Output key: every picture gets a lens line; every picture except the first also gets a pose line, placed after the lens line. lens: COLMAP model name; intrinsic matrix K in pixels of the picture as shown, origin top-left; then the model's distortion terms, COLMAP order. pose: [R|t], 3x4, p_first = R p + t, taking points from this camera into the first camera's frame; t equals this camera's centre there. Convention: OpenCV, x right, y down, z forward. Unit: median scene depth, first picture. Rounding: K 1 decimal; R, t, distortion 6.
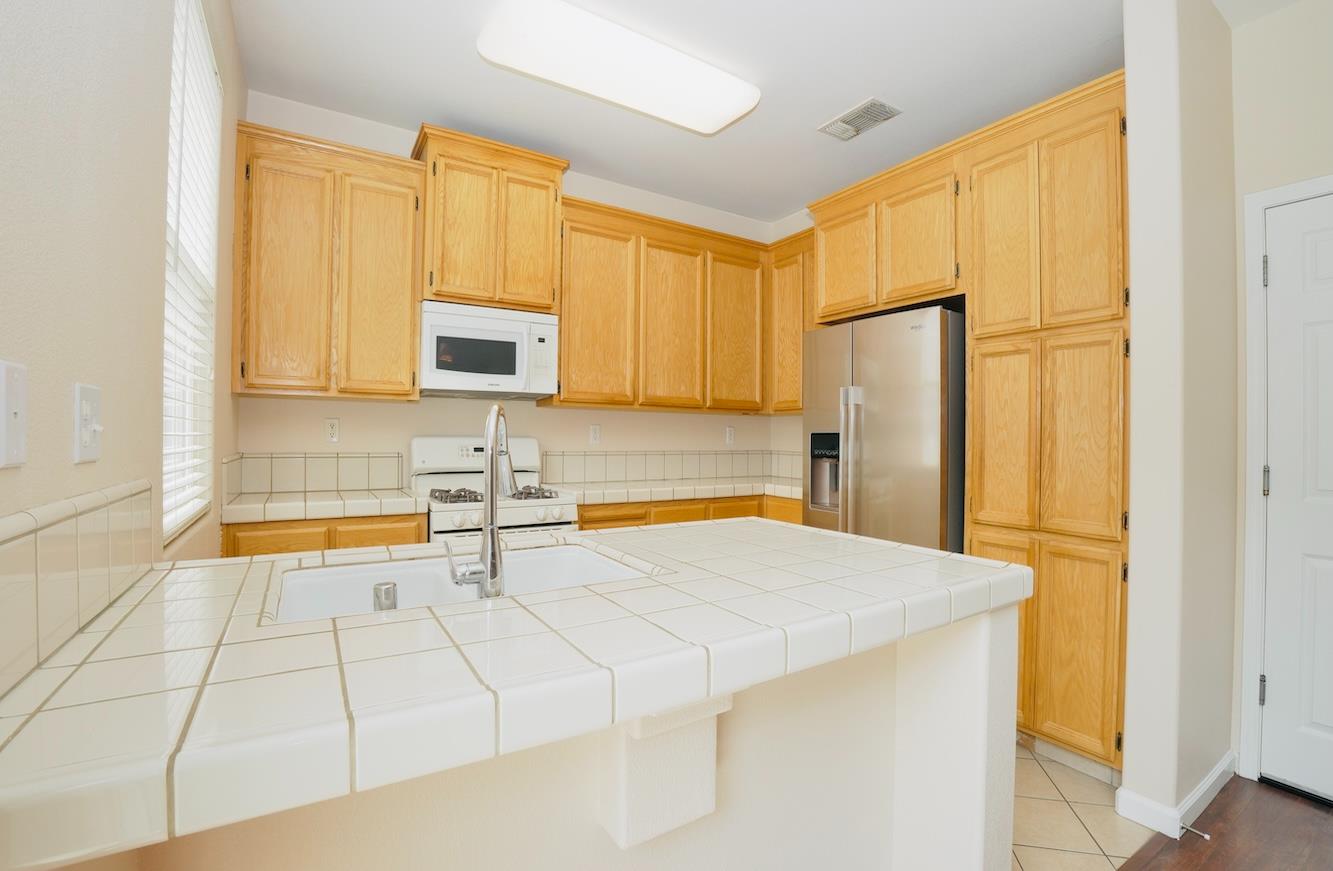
lens RADIAL K [[594.9, 0, 705.0], [0, 594.9, 434.9], [0, 0, 1]] dist [-0.052682, 0.009681]
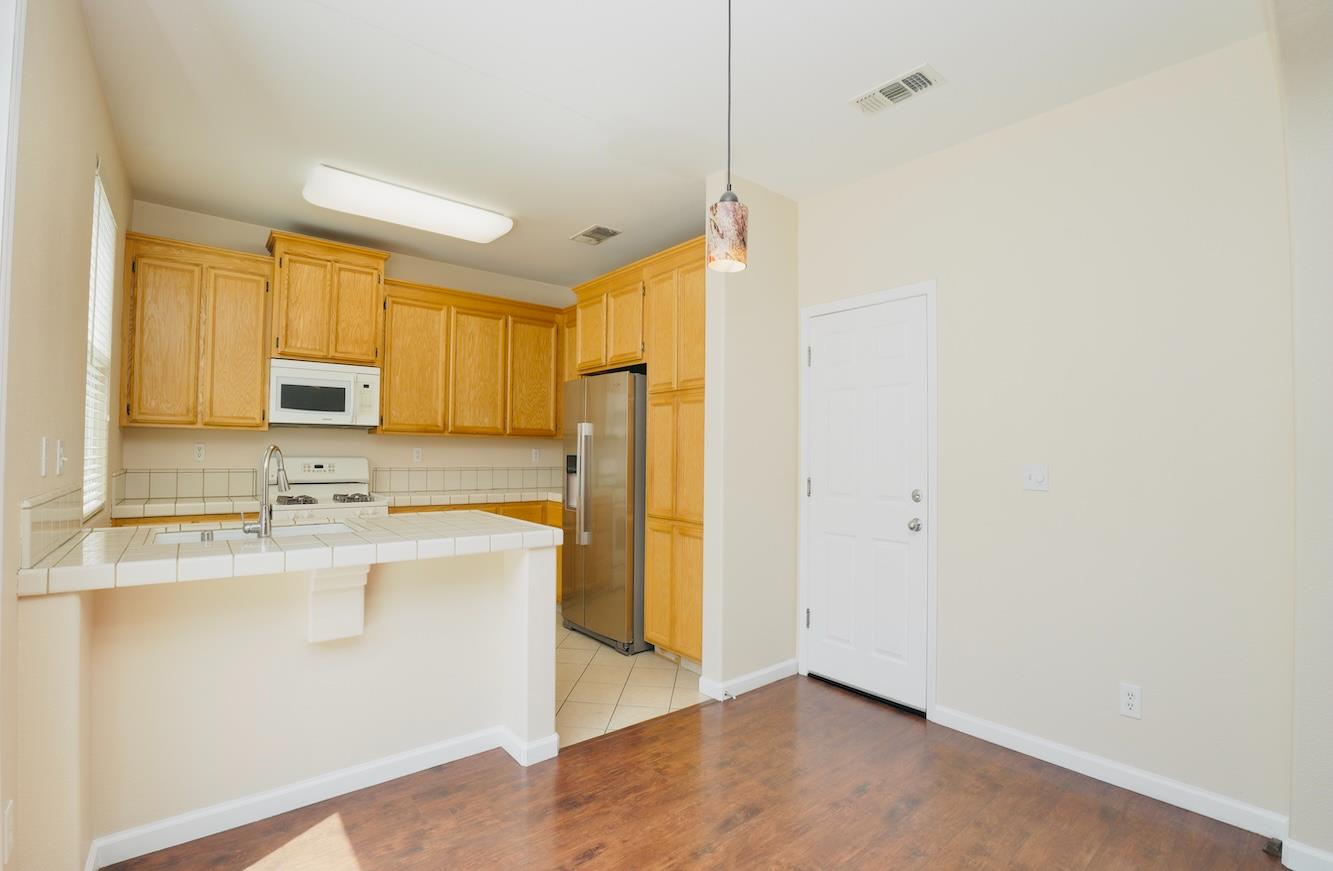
lens RADIAL K [[594.9, 0, 695.5], [0, 594.9, 438.9], [0, 0, 1]] dist [-0.052682, 0.009681]
pose [[0.992932, 0.003738, 0.118629, 0.350655], [-0.001504, 0.999820, -0.018913, -0.016209], [-0.118679, 0.018601, 0.992758, -0.466859]]
